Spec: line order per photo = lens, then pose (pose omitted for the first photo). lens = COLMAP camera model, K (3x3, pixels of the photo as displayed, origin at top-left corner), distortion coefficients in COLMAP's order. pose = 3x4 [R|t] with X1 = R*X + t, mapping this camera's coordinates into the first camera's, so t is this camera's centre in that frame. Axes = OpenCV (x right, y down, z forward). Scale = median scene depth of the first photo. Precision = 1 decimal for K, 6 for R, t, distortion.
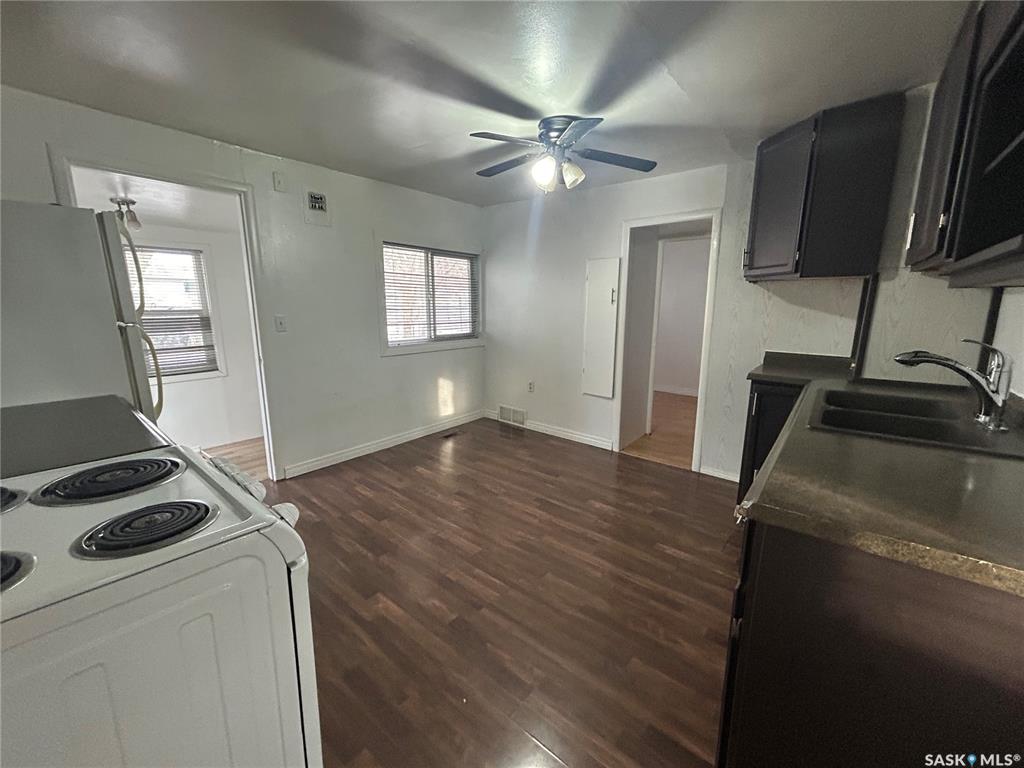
lens RADIAL K [[408.8, 0, 514.7], [0, 408.8, 382.1], [0, 0, 1]] dist [-0.001459, -0.000723]
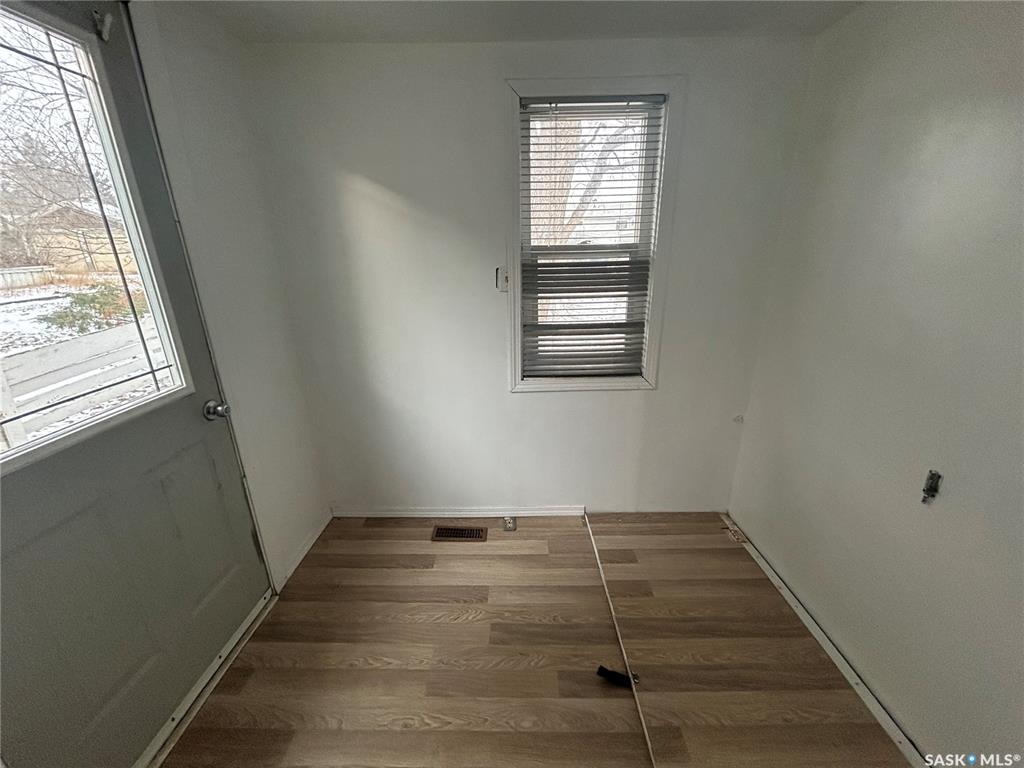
lens RADIAL K [[408.8, 0, 512.4], [0, 408.8, 386.3], [0, 0, 1]] dist [-0.001459, -0.000723]
pose [[0.622593, 0.245728, -0.742964, -0.721296], [-0.131004, 0.968749, 0.210624, -0.153899], [0.771503, -0.033802, 0.635328, 0.905309]]
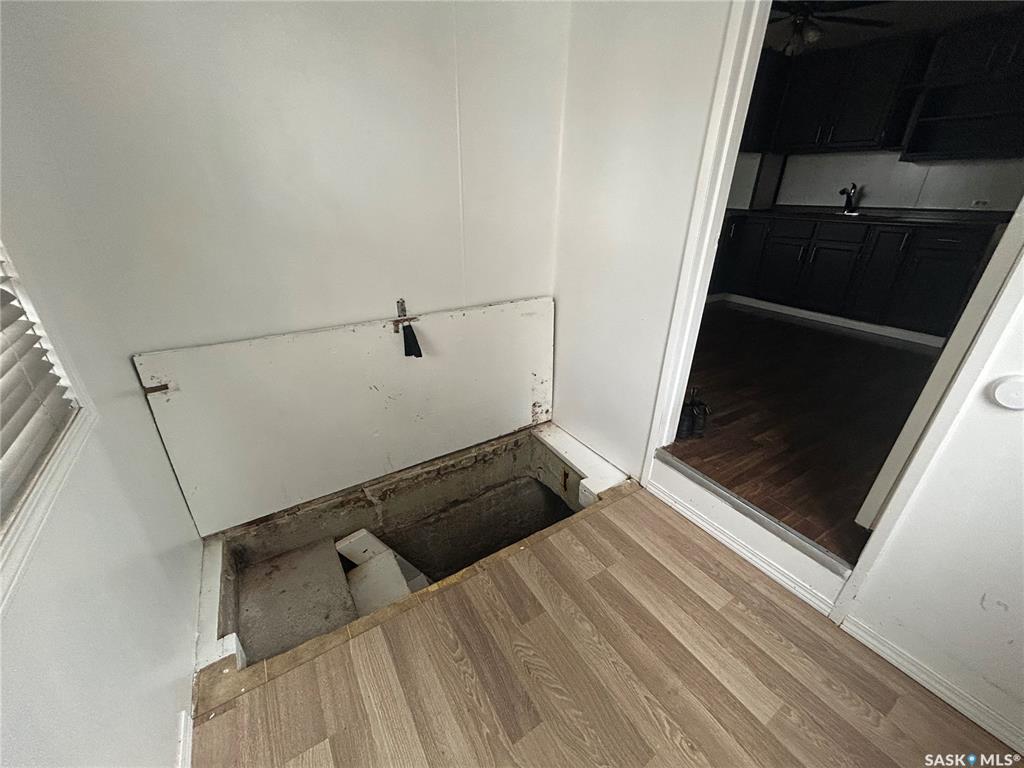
lens RADIAL K [[408.8, 0, 518.6], [0, 408.8, 384.4], [0, 0, 1]] dist [-0.001459, -0.000723]
pose [[0.310225, -0.405551, 0.859819, -1.282294], [0.161984, 0.913765, 0.372552, -0.125835], [-0.936761, 0.023703, 0.349165, 1.105368]]
